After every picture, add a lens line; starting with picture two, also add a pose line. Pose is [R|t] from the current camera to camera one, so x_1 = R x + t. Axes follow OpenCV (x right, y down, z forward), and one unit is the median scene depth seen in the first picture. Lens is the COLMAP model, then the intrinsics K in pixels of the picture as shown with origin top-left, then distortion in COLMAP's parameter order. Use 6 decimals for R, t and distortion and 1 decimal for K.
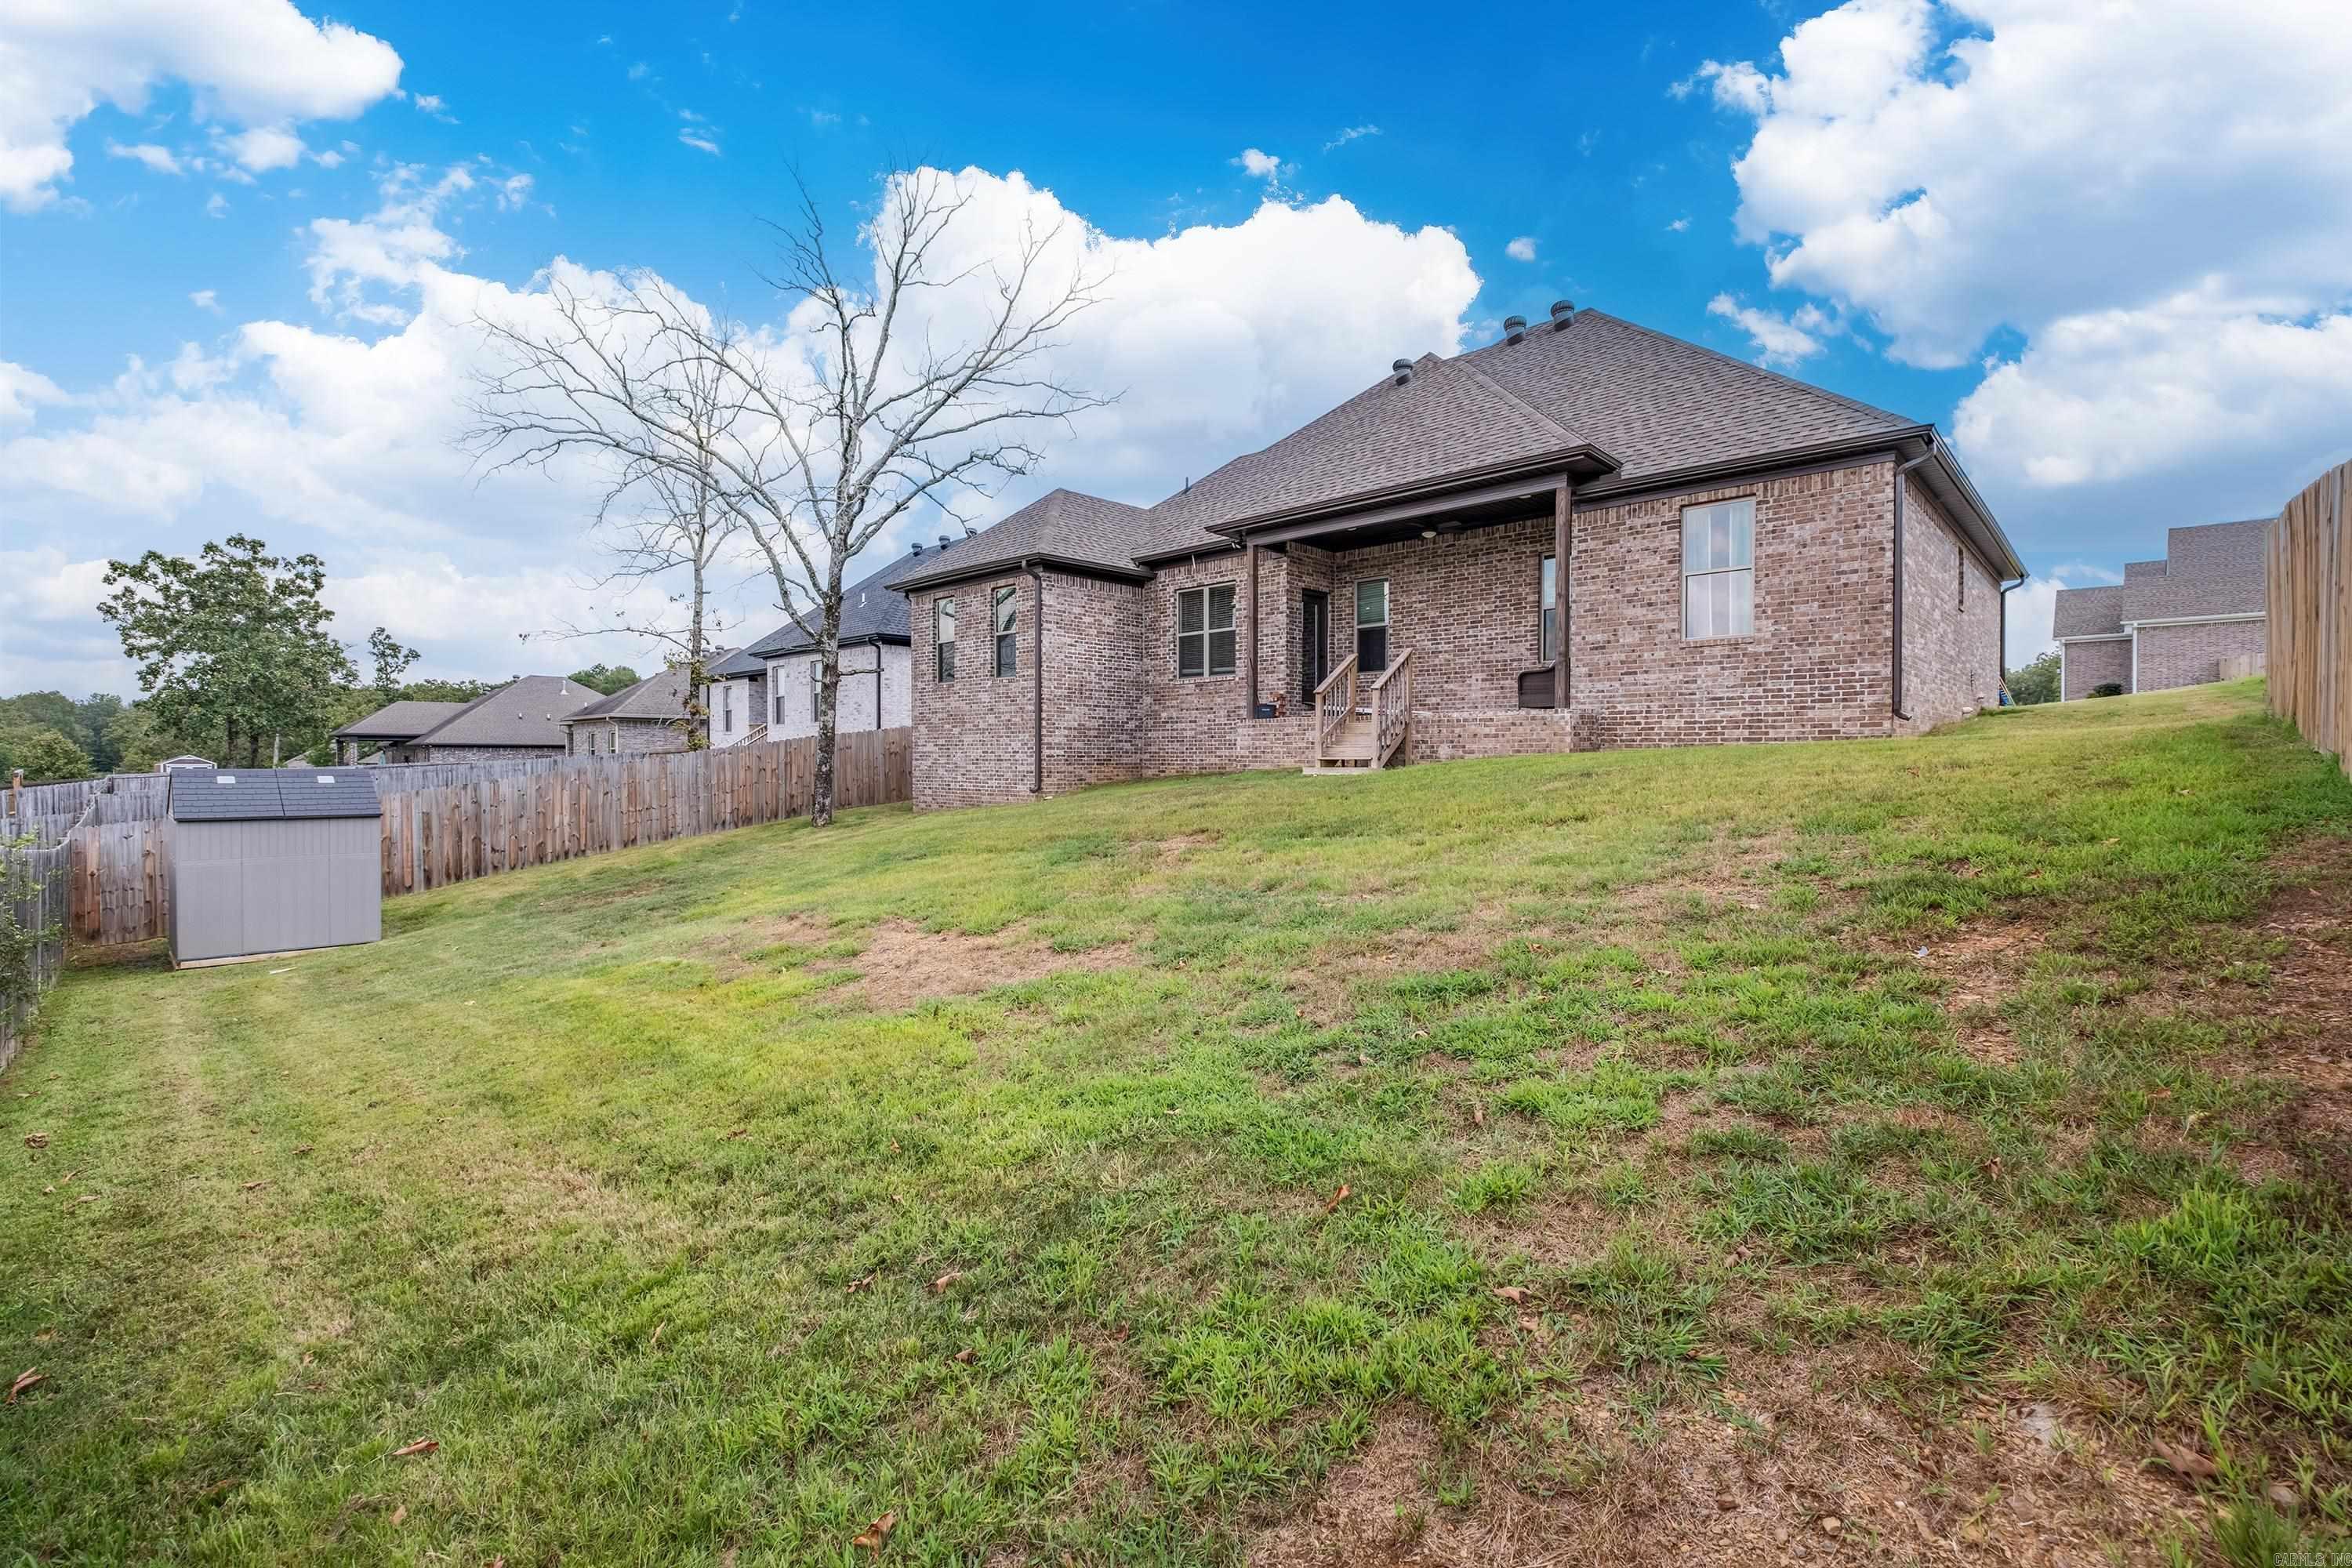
lens RADIAL K [[1015.6, 0, 1171.6], [0, 1015.6, 775.5], [0, 0, 1]] dist [-0.002058, -0.000168]
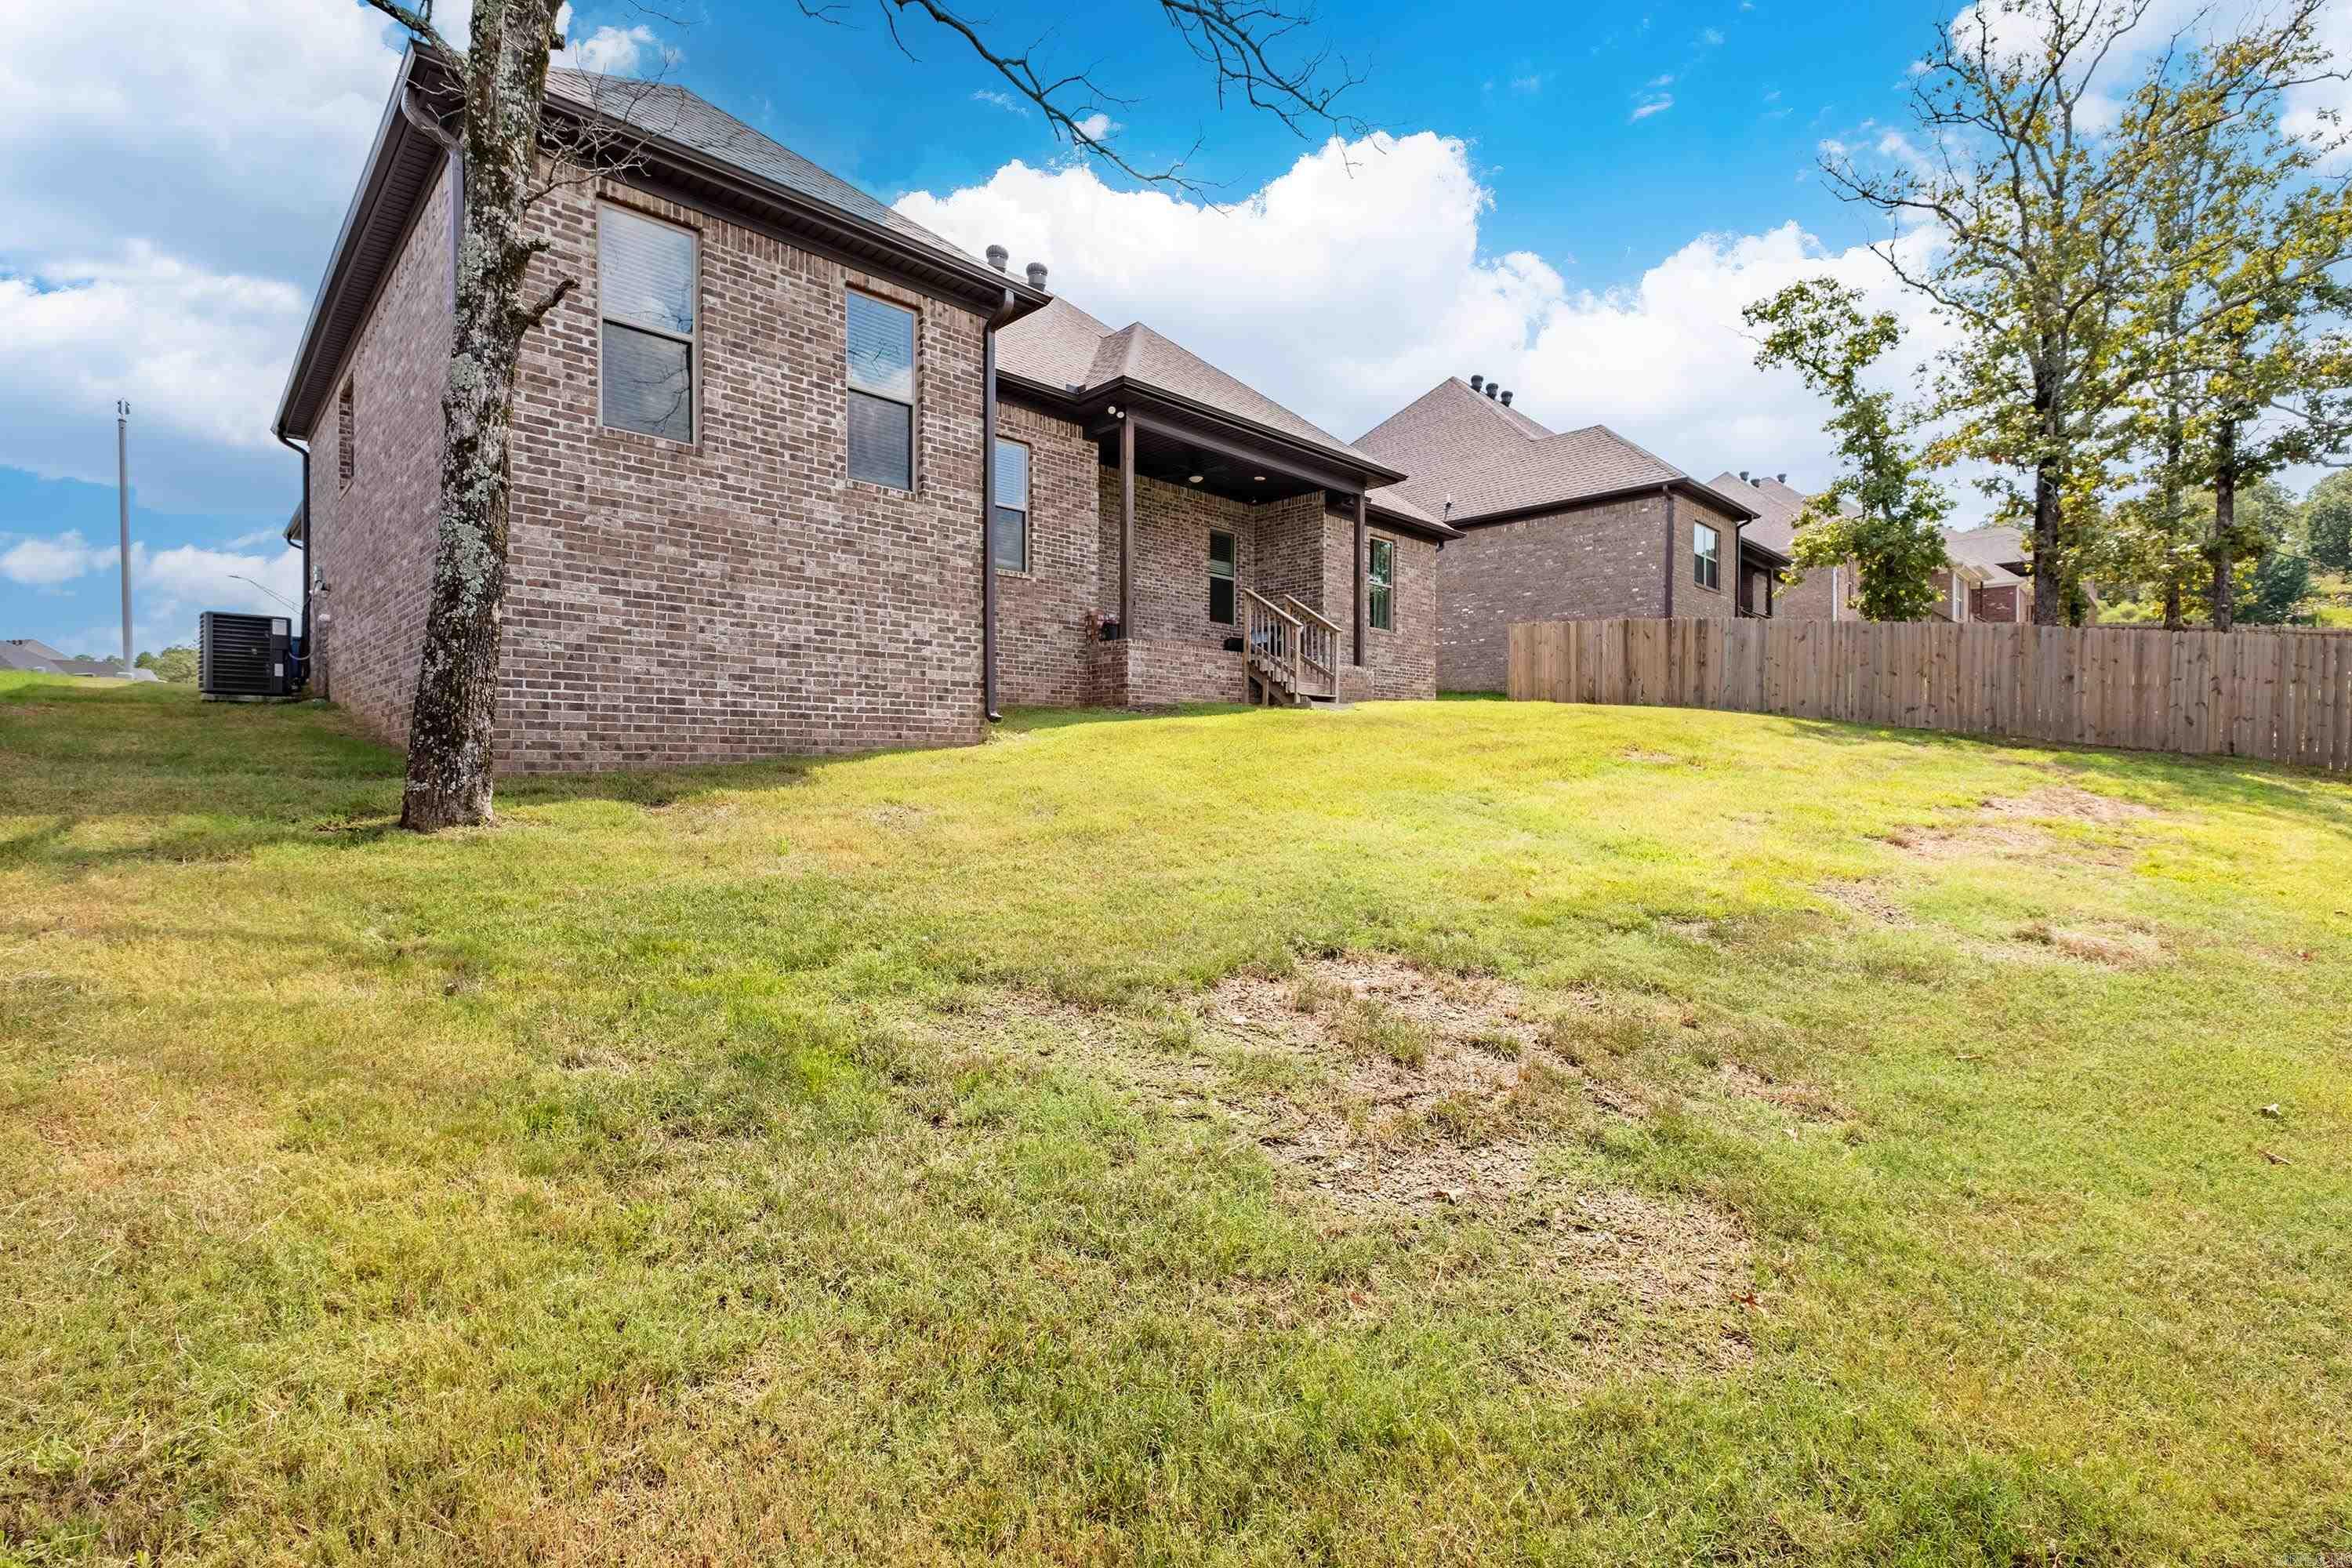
lens RADIAL K [[1036.3, 0, 1174.8], [0, 1036.3, 773.9], [0, 0, 1]] dist [0.009439, -0.000205]
pose [[0.020156, -0.006029, 0.999779, -0.752120], [0.015678, 0.999861, 0.005714, 0.046689], [-0.999674, 0.015559, 0.020247, 0.975325]]
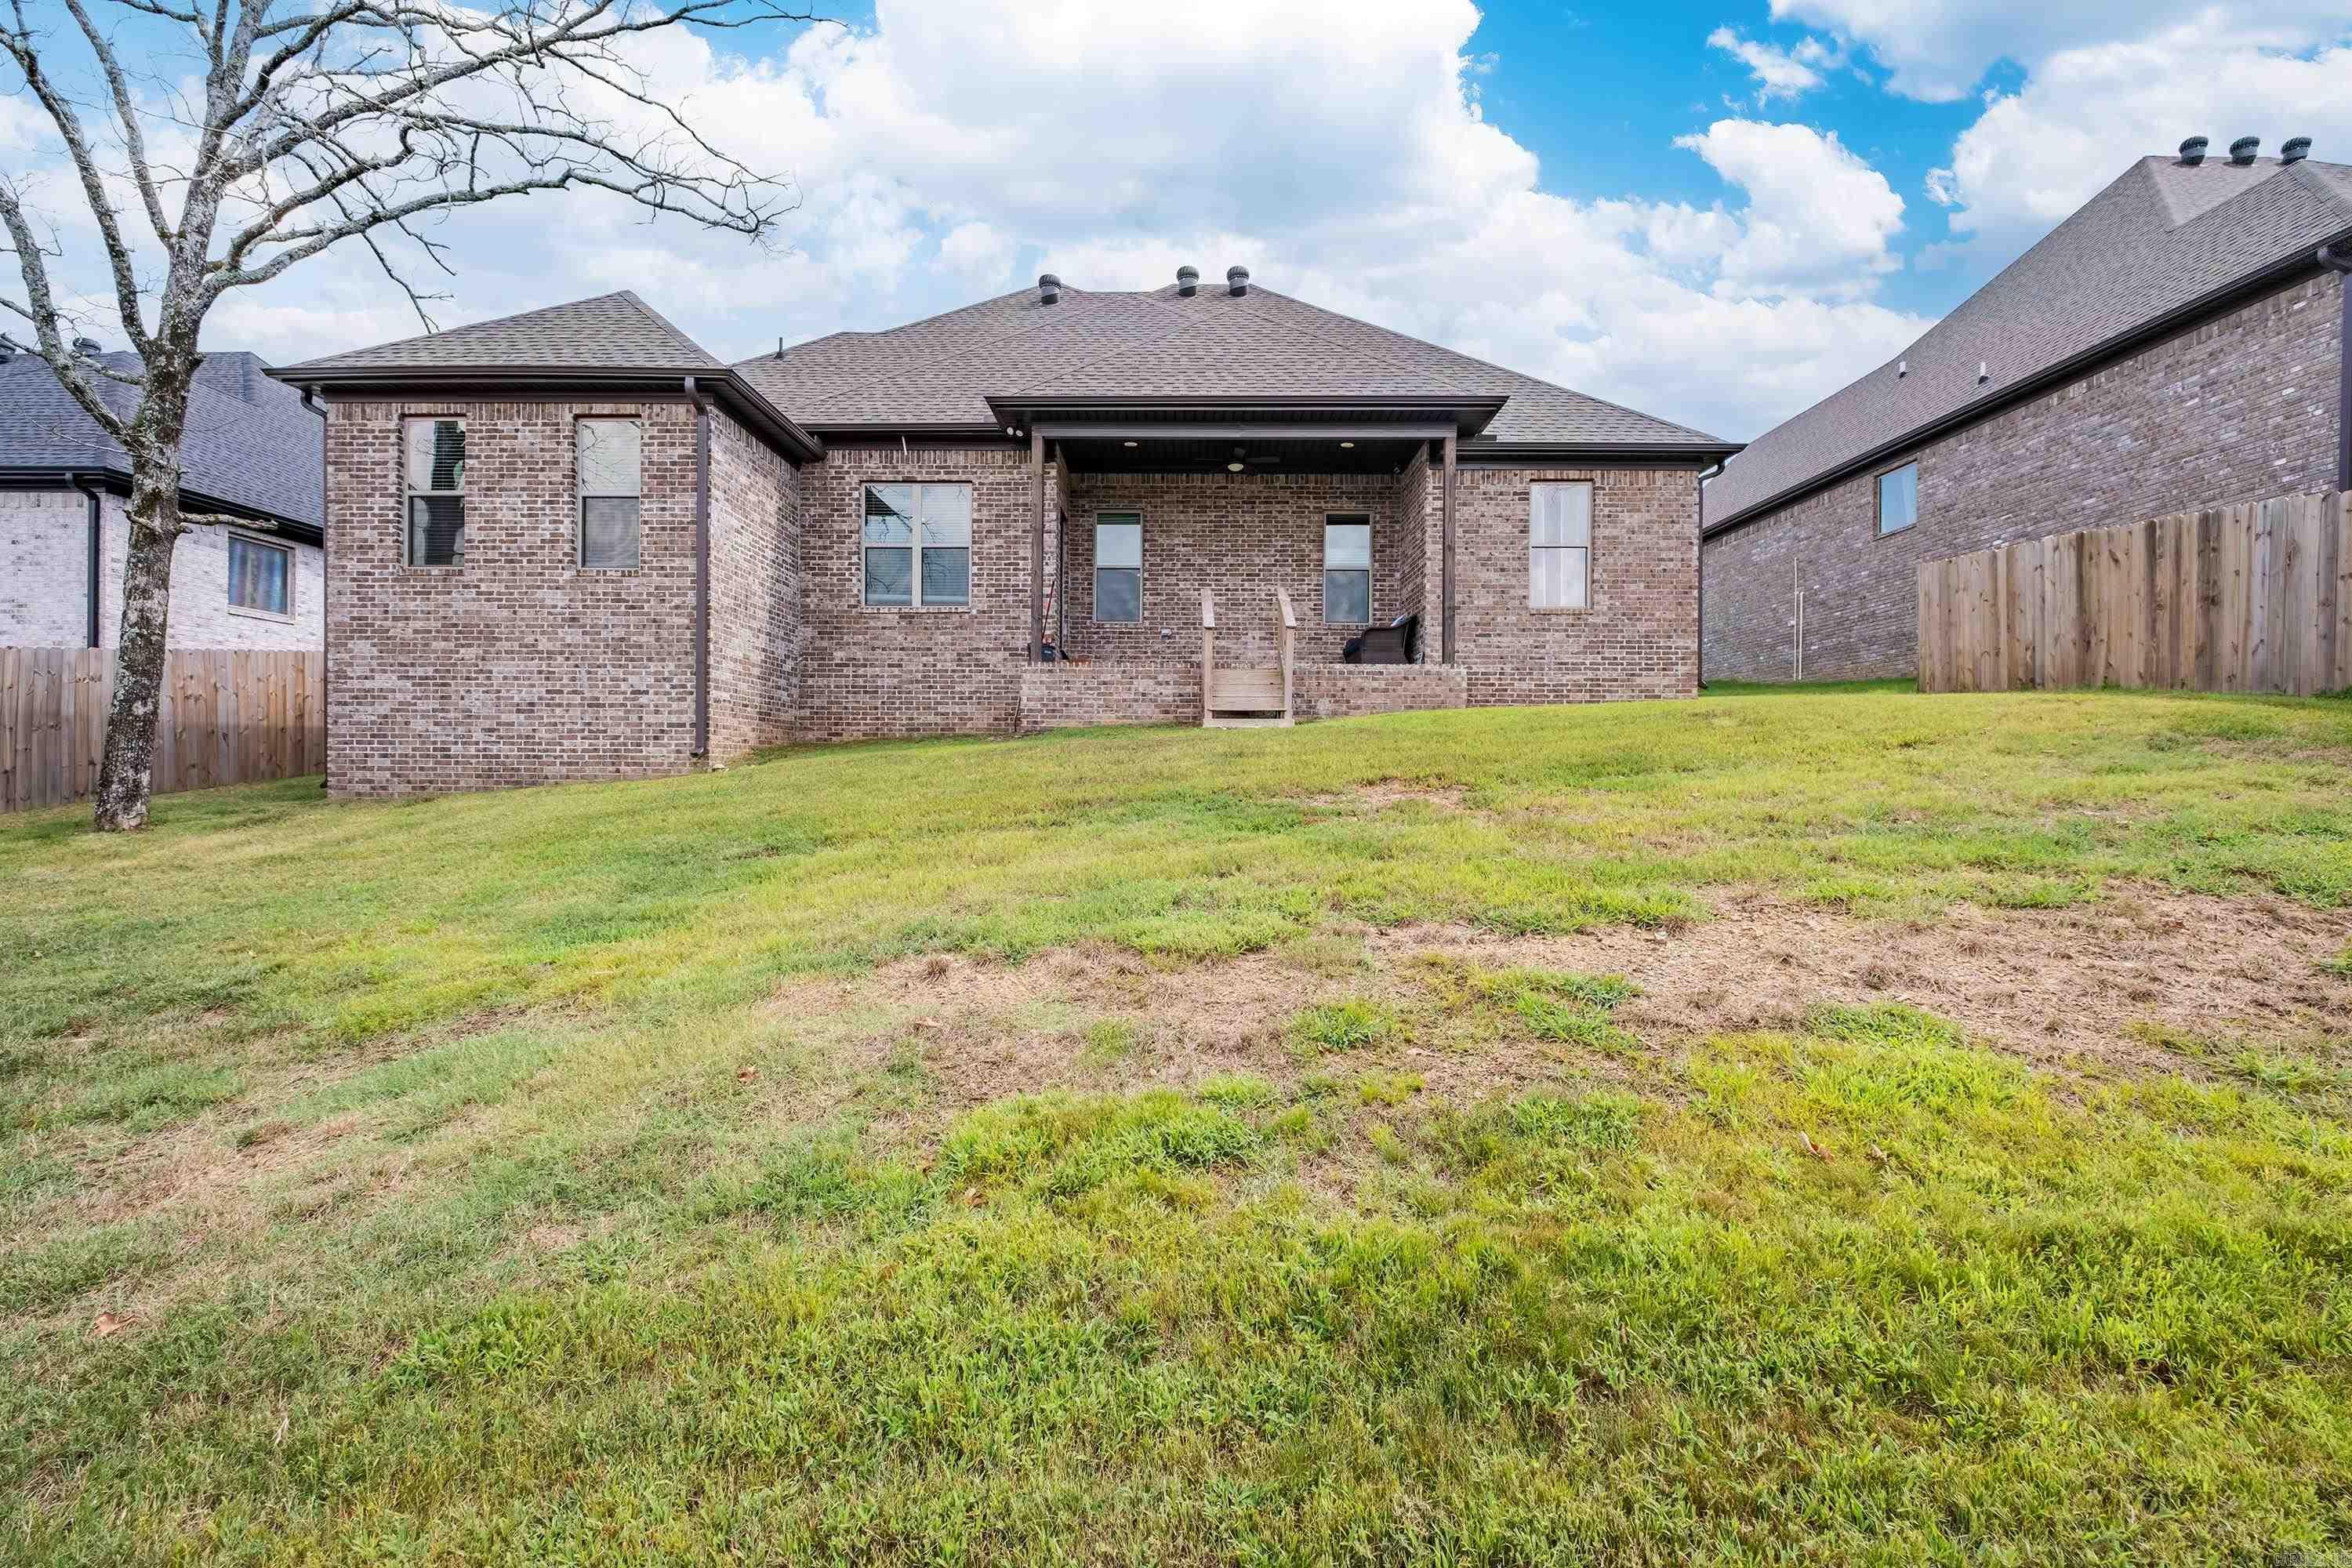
lens RADIAL K [[1009.1, 0, 1181.2], [0, 1009.1, 775.6], [0, 0, 1]] dist [0.001717, -0.003121]
pose [[0.724658, 0.001850, 0.689106, -0.376662], [0.006021, 0.999941, -0.009017, 0.038357], [-0.689082, 0.010683, 0.724605, 0.385196]]
